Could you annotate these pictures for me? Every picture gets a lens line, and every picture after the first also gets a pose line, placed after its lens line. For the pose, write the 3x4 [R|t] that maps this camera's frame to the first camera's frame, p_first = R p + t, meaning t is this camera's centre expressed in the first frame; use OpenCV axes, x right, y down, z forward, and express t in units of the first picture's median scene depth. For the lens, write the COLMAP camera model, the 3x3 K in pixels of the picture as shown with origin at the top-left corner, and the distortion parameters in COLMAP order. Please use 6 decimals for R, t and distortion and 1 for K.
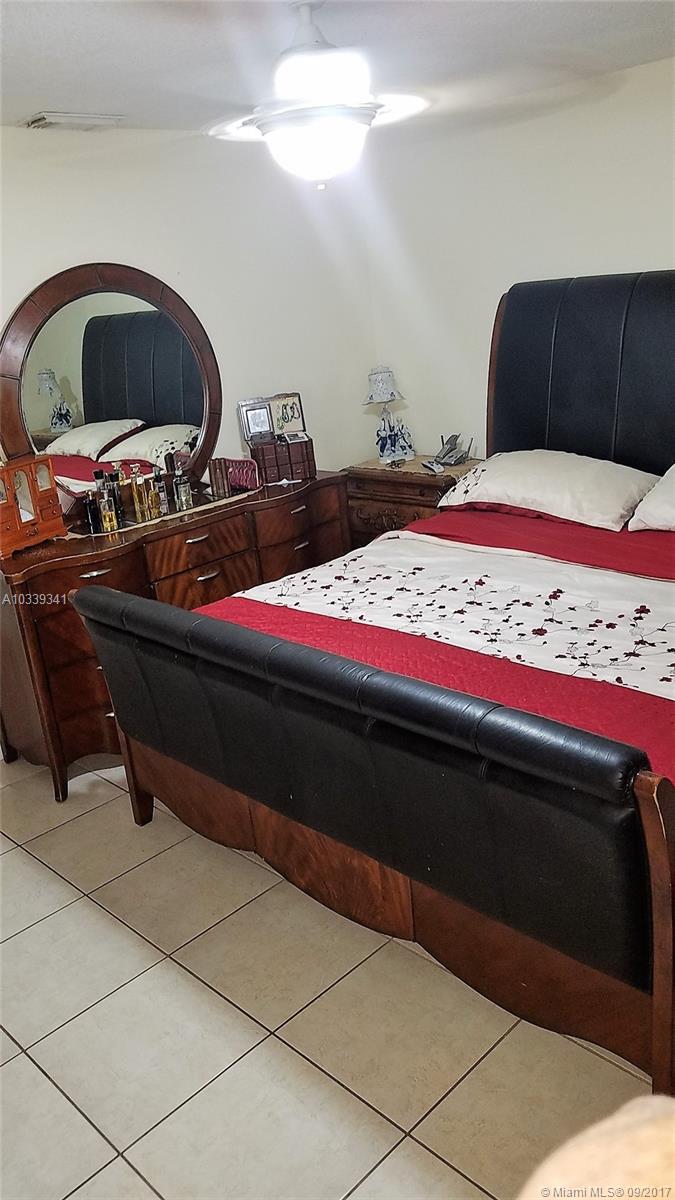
lens RADIAL K [[953.7, 0, 337.5], [0, 953.7, 600.0], [0, 0, 1]] dist [0.050326, -0.078689]
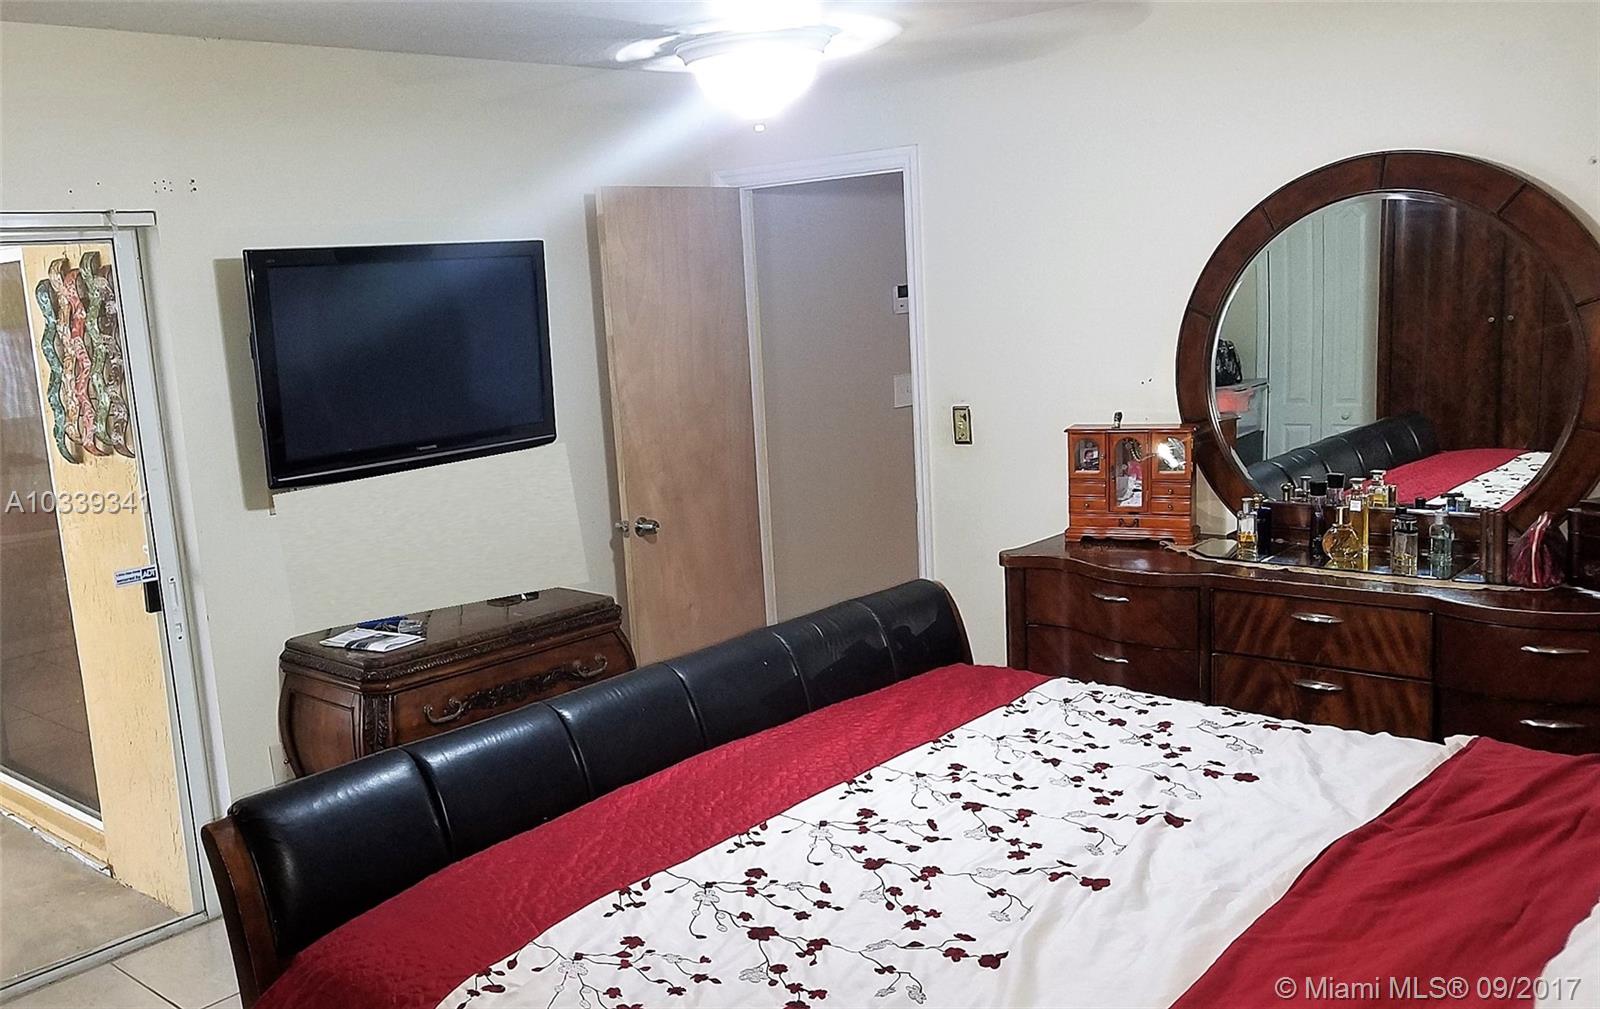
lens RADIAL K [[1469.8, 0, 800.0], [0, 1469.8, 504.5], [0, 0, 1]] dist [-0.000925, -0.000338]
pose [[0.096908, 0.260879, -0.960495, 0.712204], [-0.289655, 0.930658, 0.223551, -0.251589], [0.952212, 0.256549, 0.165754, 0.535824]]
